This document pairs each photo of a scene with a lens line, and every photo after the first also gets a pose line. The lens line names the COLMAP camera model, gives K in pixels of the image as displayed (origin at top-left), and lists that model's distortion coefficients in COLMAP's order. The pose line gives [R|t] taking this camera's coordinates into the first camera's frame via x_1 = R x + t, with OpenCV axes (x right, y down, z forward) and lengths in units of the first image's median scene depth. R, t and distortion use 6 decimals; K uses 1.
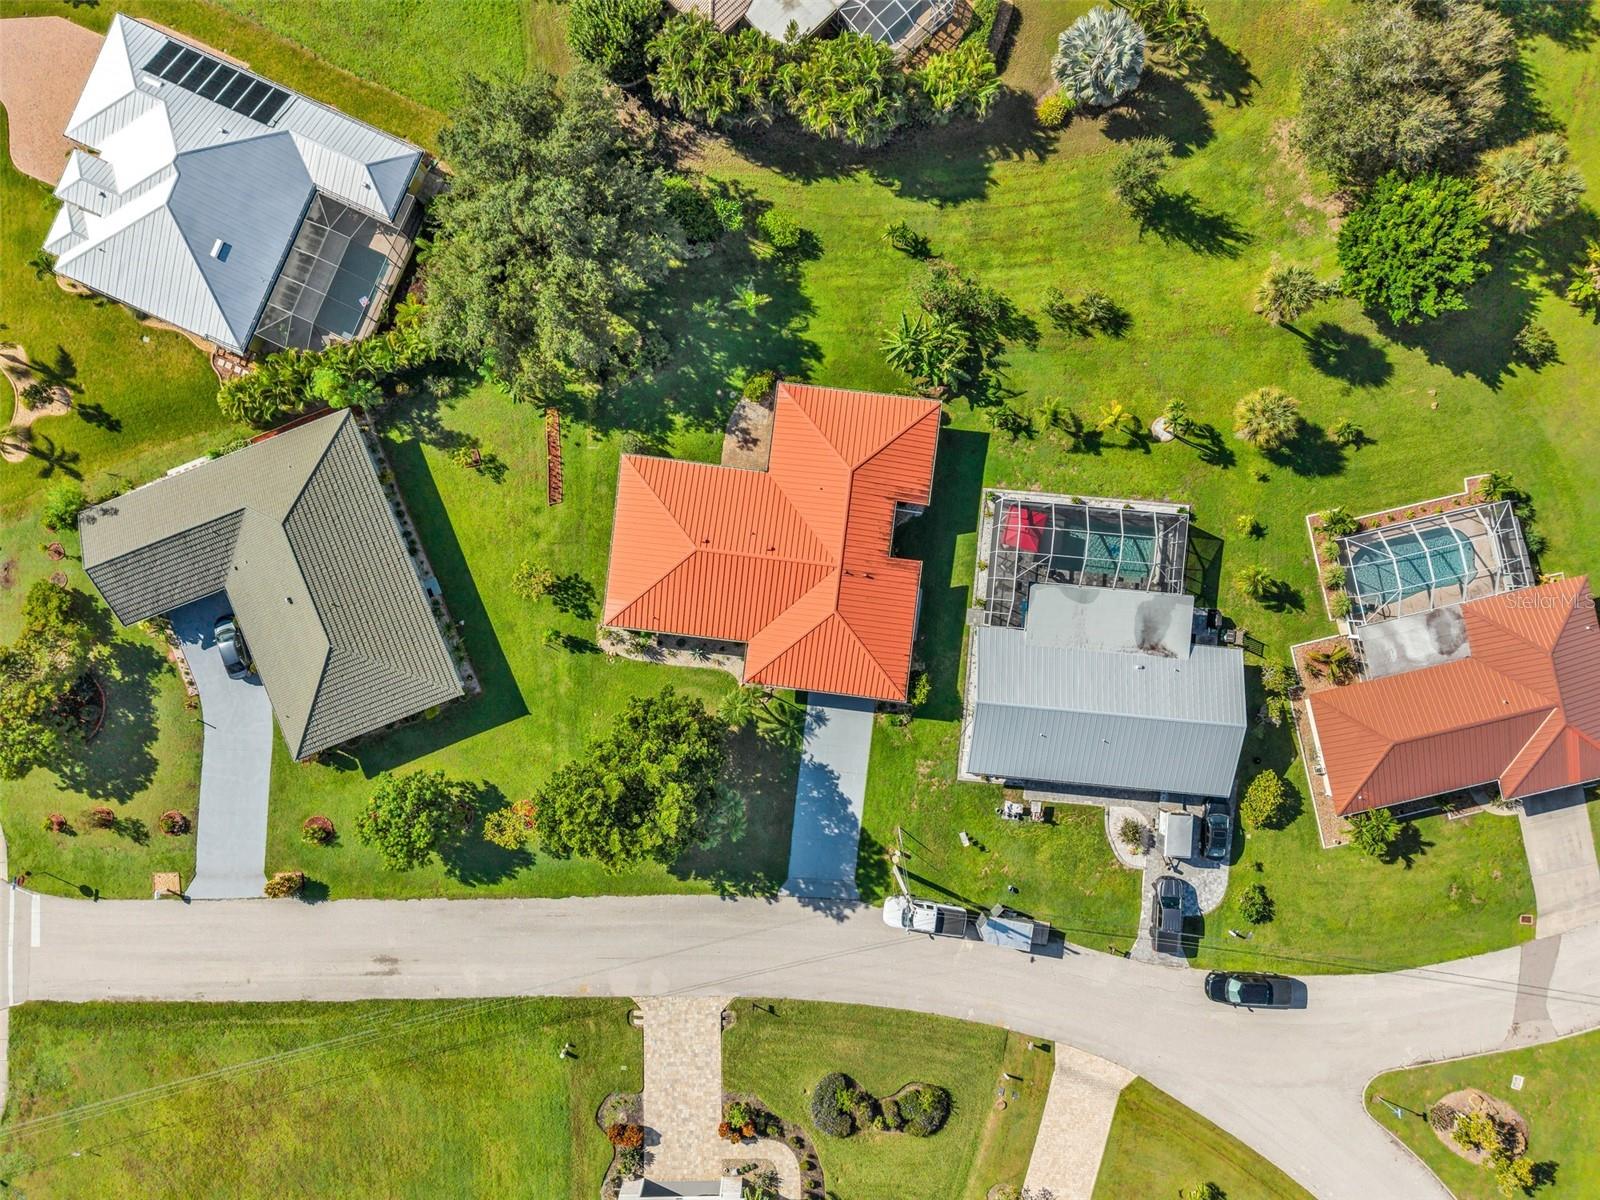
lens RADIAL K [[1112.6, 0, 800.0], [0, 1112.6, 600.0], [0, 0, 1]] dist [0.024135, -0.000223]
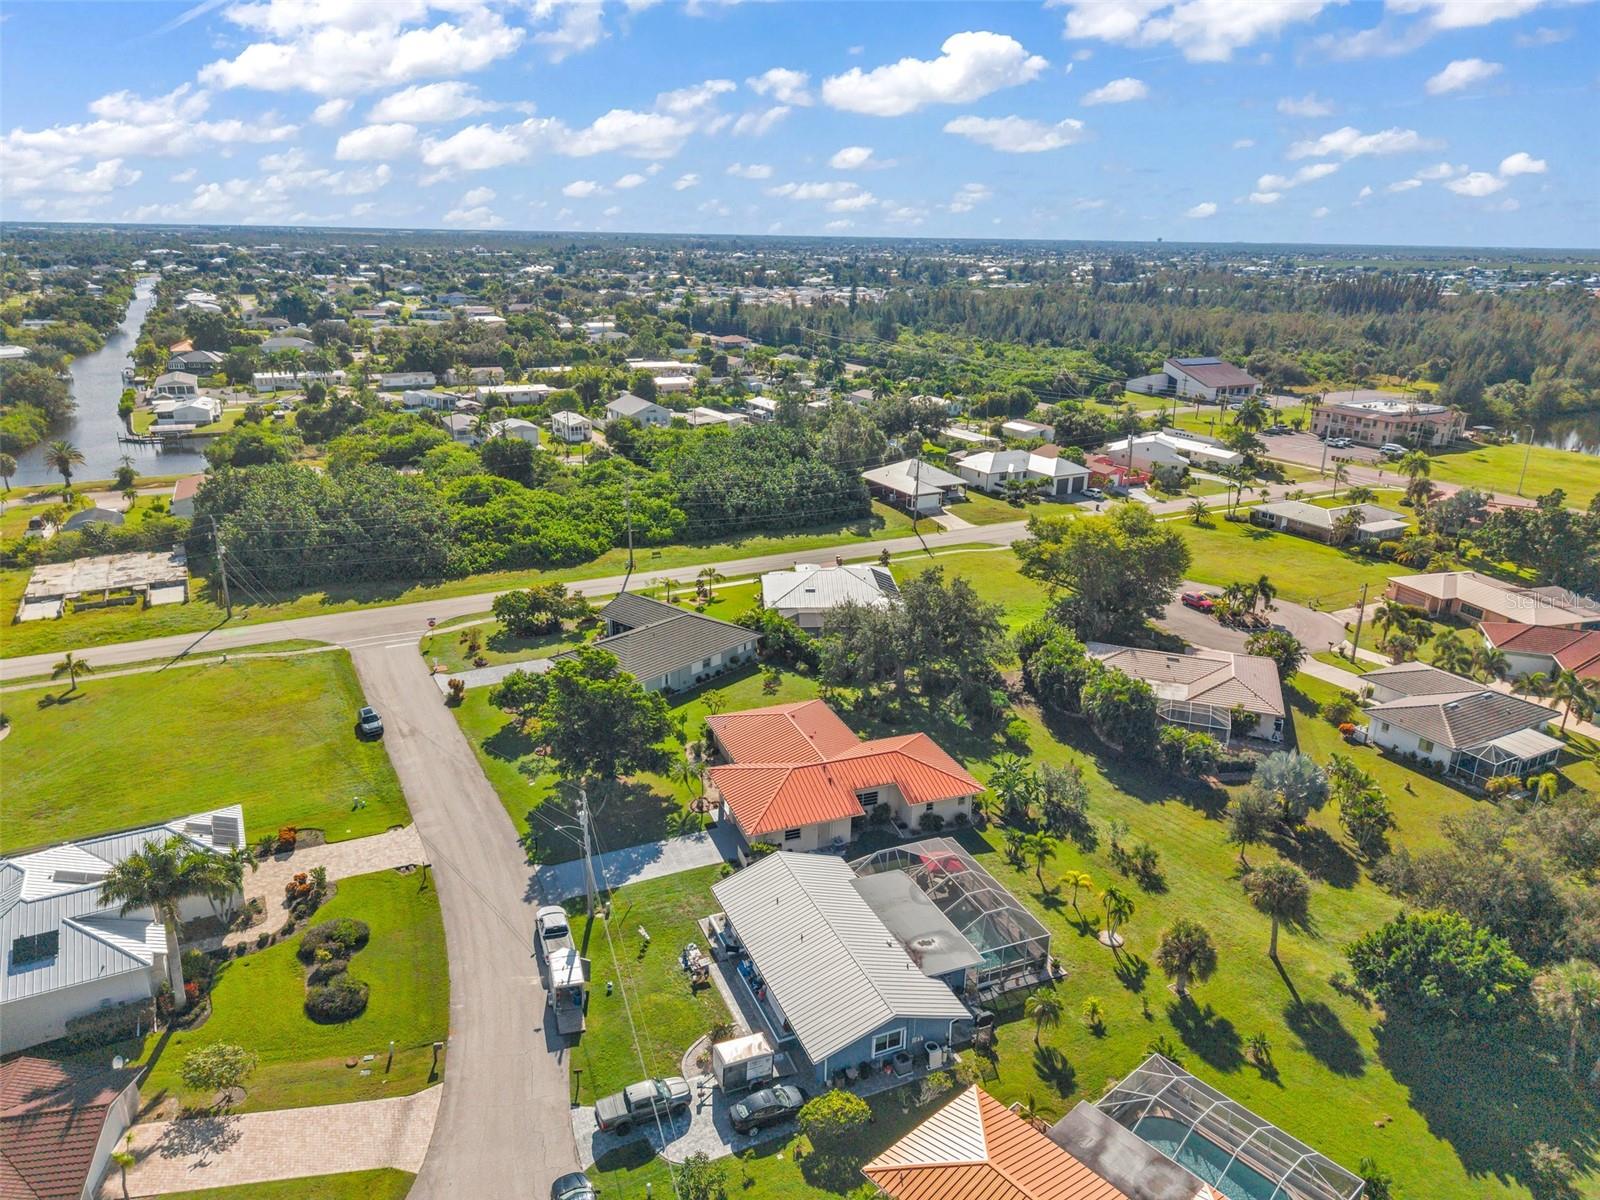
lens RADIAL K [[1112.6, 0, 800.0], [0, 1112.6, 600.0], [0, 0, 1]] dist [0.024135, -0.000223]
pose [[0.470904, 0.267081, -0.840784, 0.944457], [-0.882047, 0.125729, -0.454076, 0.496348], [-0.015564, 0.955437, 0.294784, 0.430368]]
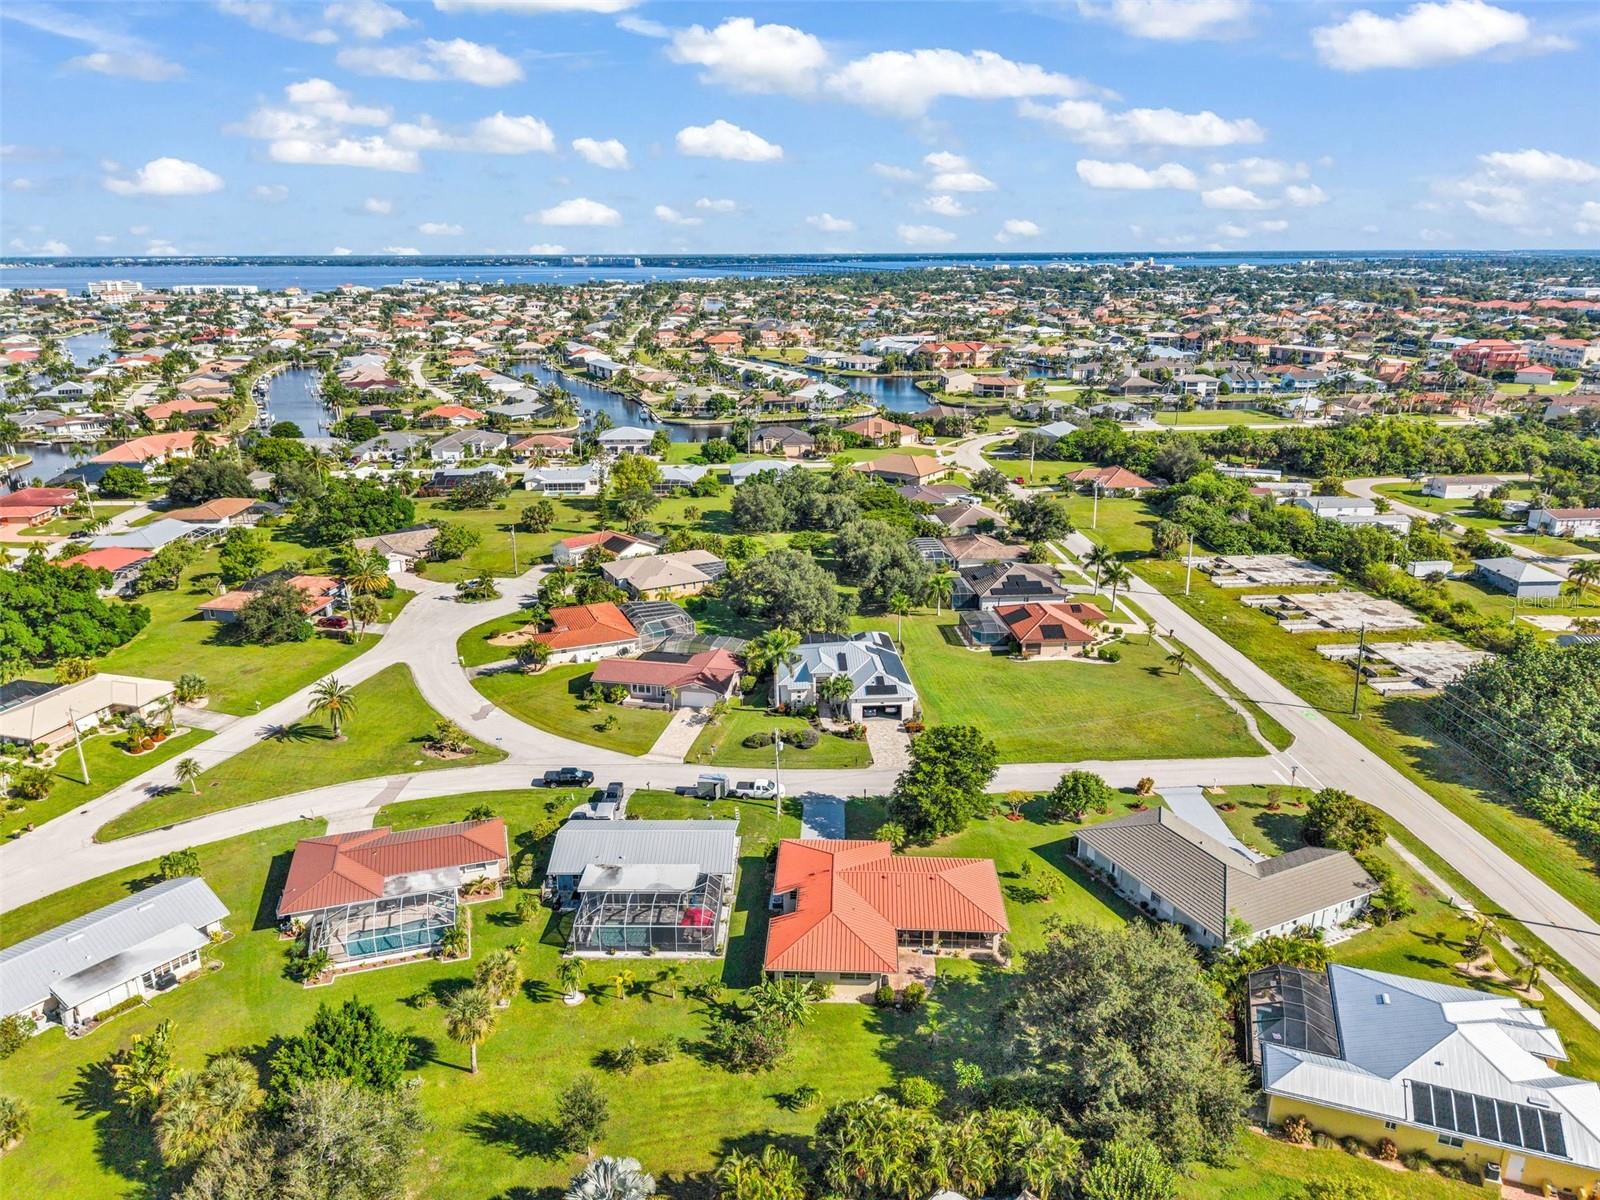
lens RADIAL K [[1112.6, 0, 800.0], [0, 1112.6, 600.0], [0, 0, 1]] dist [0.024135, -0.000223]
pose [[-0.997734, 0.019452, -0.064402, 0.152872], [-0.067273, -0.296304, 0.952722, -1.189431], [-0.000550, 0.954896, 0.296941, 0.233439]]
